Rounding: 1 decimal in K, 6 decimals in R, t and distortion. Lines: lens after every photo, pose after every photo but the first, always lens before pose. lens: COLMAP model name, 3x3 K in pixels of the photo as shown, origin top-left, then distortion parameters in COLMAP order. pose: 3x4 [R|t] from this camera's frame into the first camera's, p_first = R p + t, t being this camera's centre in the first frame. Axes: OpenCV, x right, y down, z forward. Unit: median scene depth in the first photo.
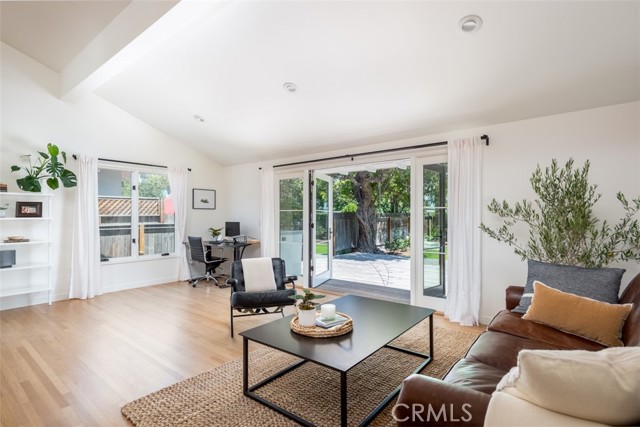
lens RADIAL K [[325.0, 0, 320.0], [0, 325.0, 213.5], [0, 0, 1]] dist [0.000201, -0.000047]
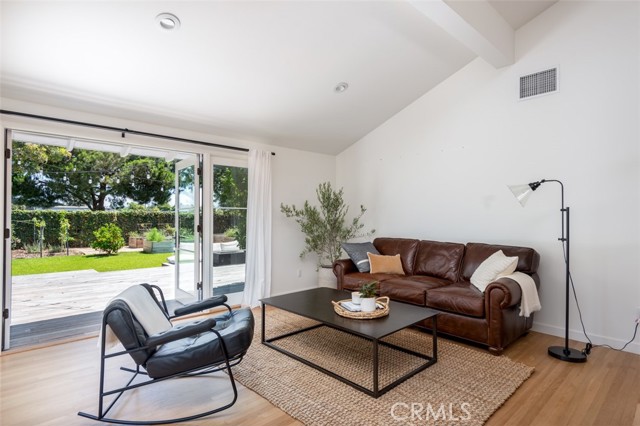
lens RADIAL K [[341.7, 0, 320.0], [0, 341.7, 213.0], [0, 0, 1]] dist [0.013767, -0.000746]
pose [[0.138350, 0.010730, 0.990325, -0.667153], [-0.008989, 0.999914, -0.009578, 0.006183], [-0.990343, -0.007577, 0.138435, 0.537283]]
